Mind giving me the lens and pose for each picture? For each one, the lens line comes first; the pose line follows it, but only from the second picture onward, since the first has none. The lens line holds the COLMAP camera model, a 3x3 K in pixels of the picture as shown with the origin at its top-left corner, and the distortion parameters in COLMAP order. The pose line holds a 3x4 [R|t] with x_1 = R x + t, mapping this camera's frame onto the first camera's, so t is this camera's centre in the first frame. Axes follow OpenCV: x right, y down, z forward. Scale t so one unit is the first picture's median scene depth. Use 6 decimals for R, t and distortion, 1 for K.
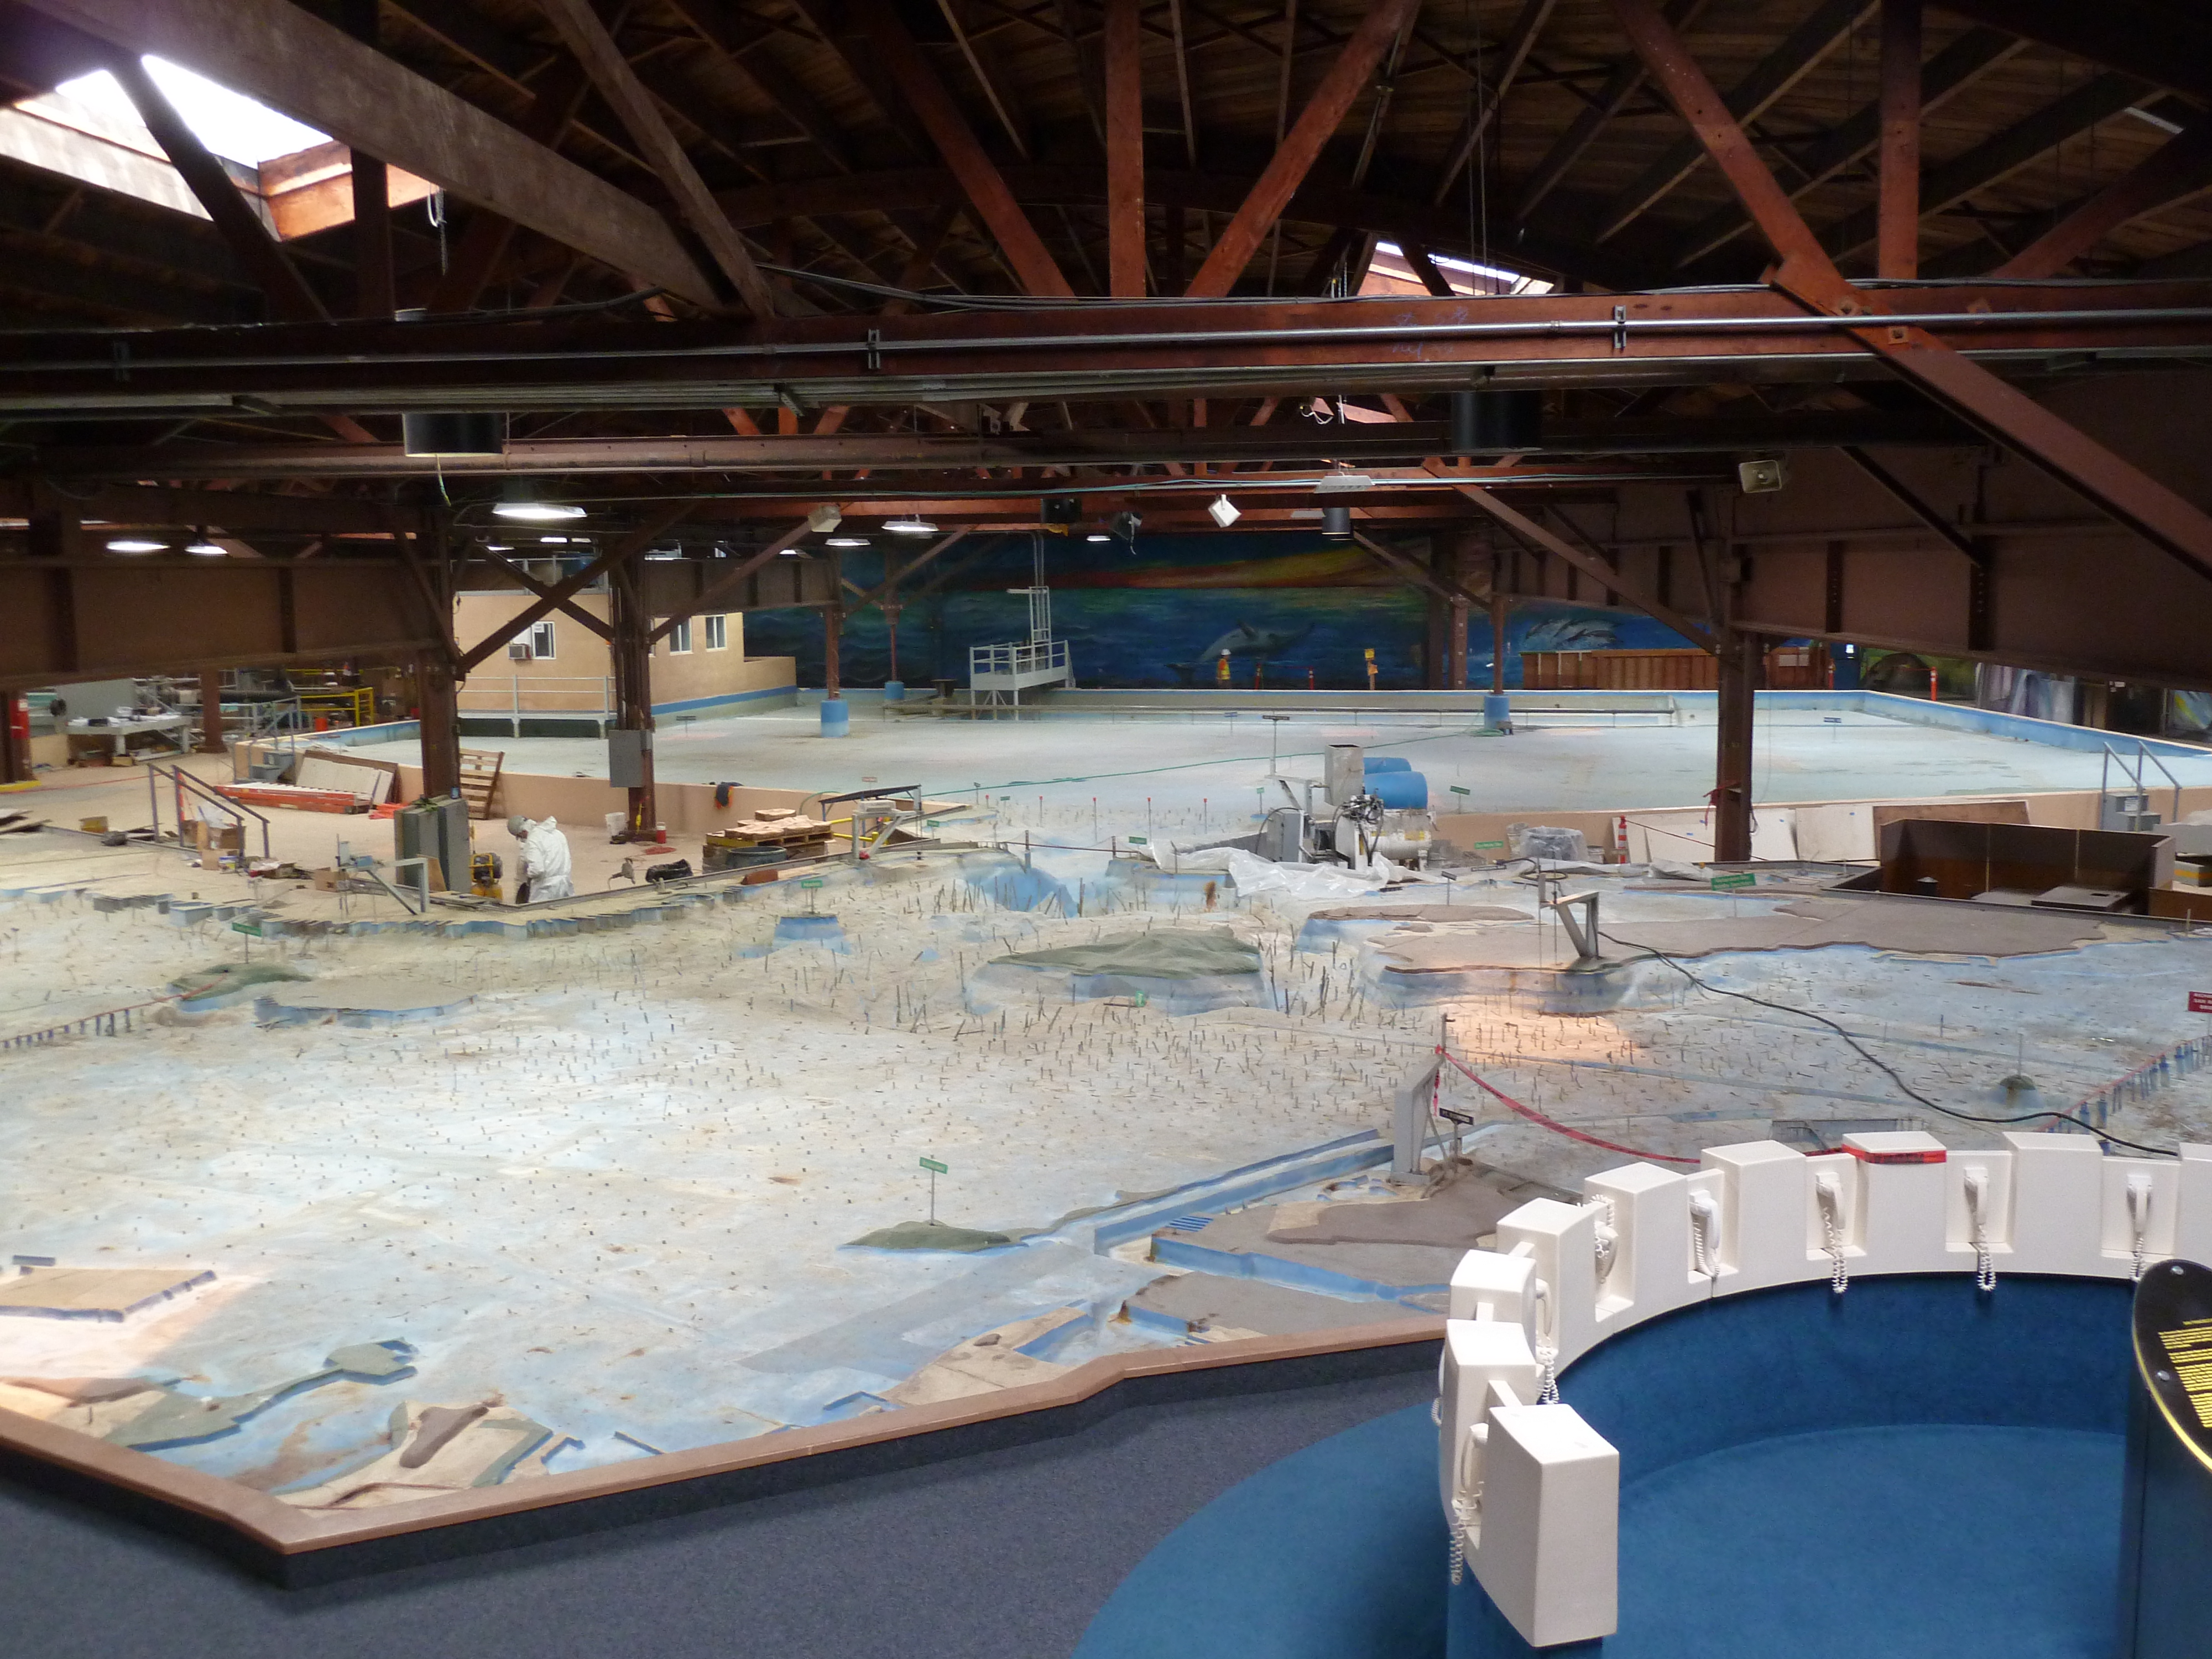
lens RADIAL K [[1975.5, 0, 1115.5], [0, 1975.5, 782.1], [0, 0, 1]] dist [-0.004268, -0.014736]
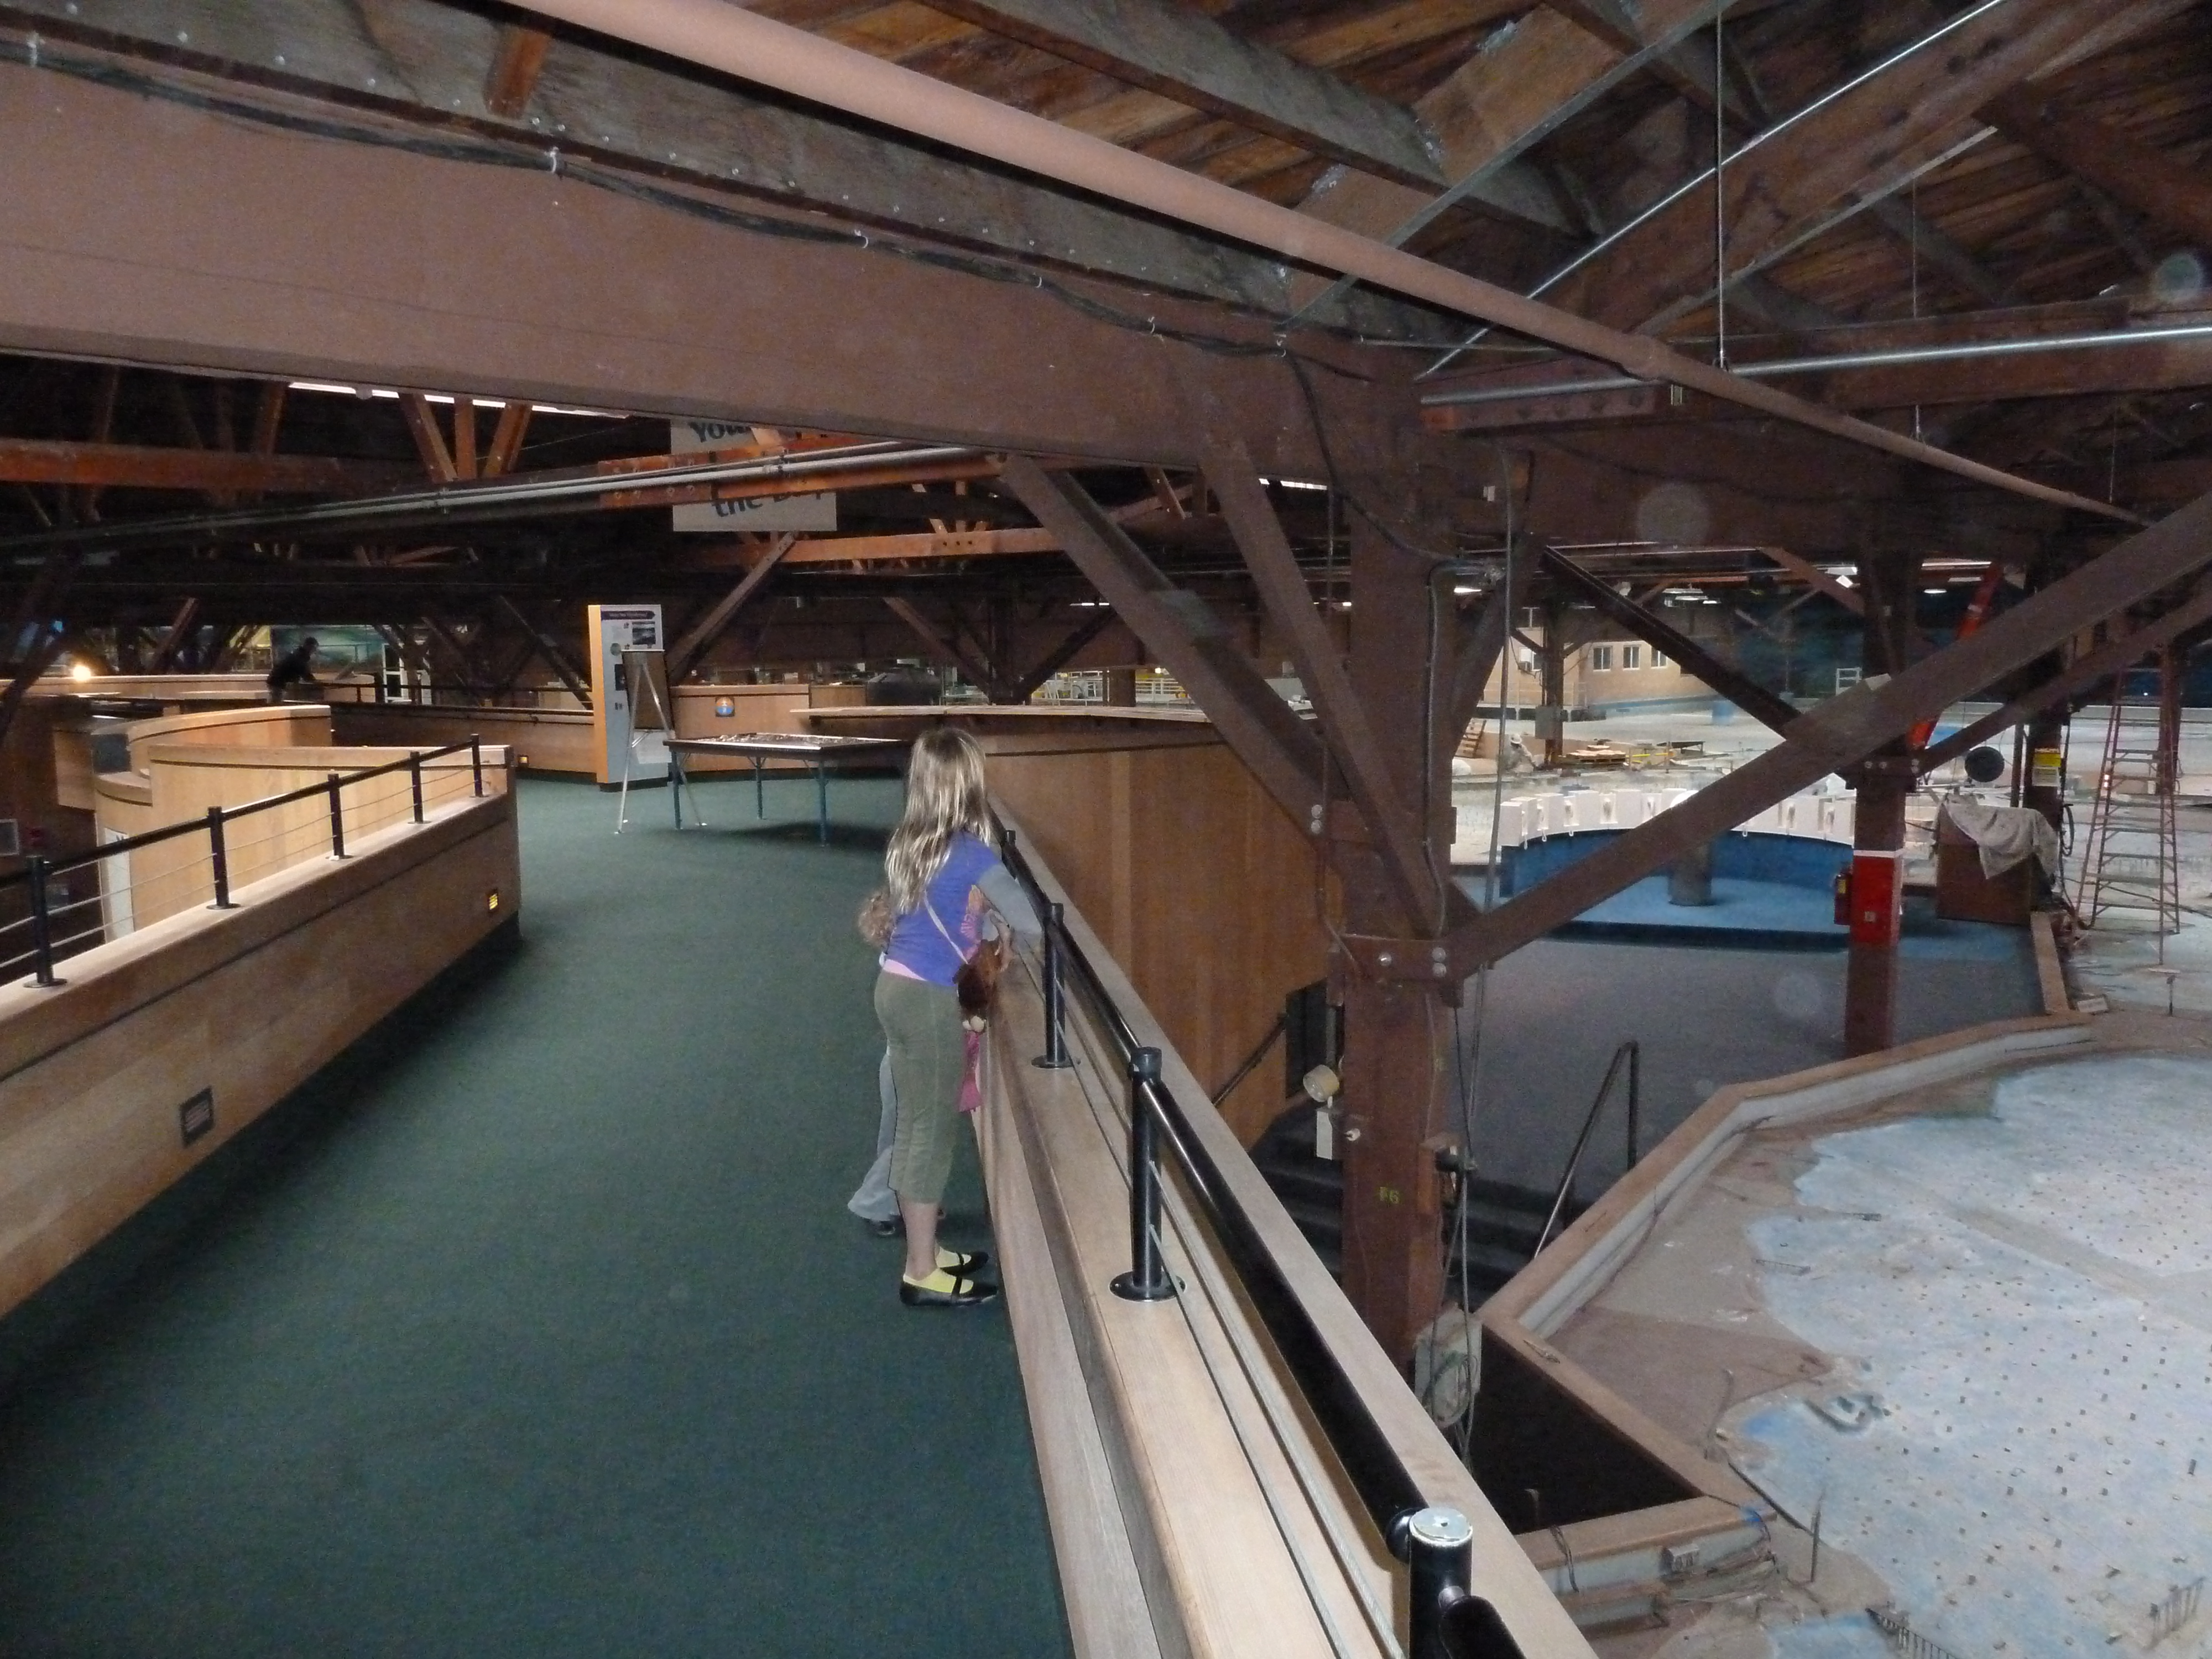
lens RADIAL K [[1656.9, 0, 1104.1], [0, 1656.9, 822.2], [0, 0, 1]] dist [-0.032645, 0.004133]
pose [[0.829886, 0.067112, -0.553882, 0.246414], [-0.056223, 0.997745, 0.036653, 0.044352], [0.555093, 0.000723, 0.831788, -0.438950]]
